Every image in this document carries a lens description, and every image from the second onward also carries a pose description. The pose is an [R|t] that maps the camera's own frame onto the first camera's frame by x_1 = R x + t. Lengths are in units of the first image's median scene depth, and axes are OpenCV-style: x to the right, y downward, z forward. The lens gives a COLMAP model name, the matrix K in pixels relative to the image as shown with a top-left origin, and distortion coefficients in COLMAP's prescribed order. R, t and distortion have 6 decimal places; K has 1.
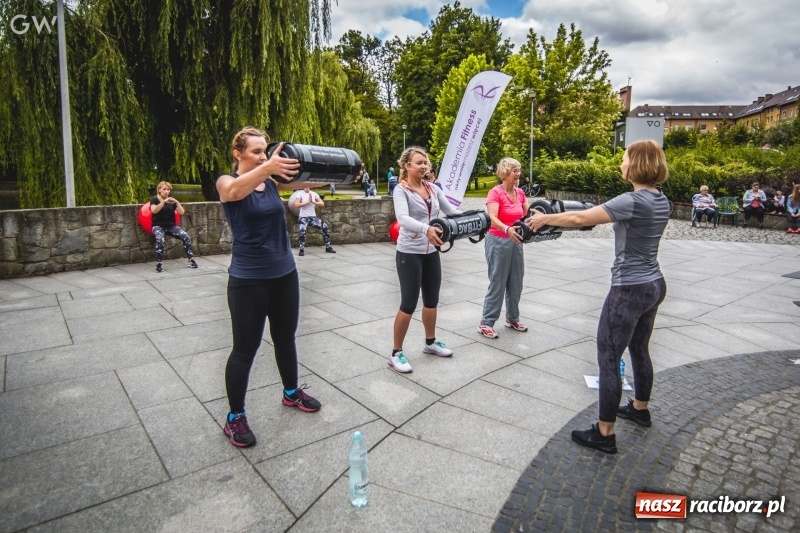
lens RADIAL K [[573.1, 0, 397.9], [0, 573.1, 250.6], [0, 0, 1]] dist [-0.000920, 0.000127]
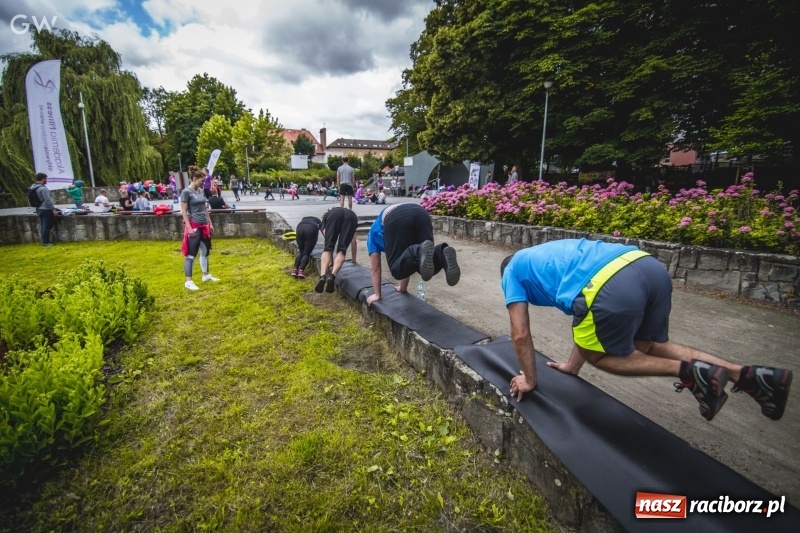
lens RADIAL K [[381.6, 0, 399.8], [0, 381.6, 241.1], [0, 0, 1]] dist [0.000042, 0.000042]
pose [[0.856278, -0.083382, 0.509740, -0.014404], [0.072048, 0.996517, 0.041979, 0.028653], [-0.511465, 0.000780, 0.859304, -0.198436]]
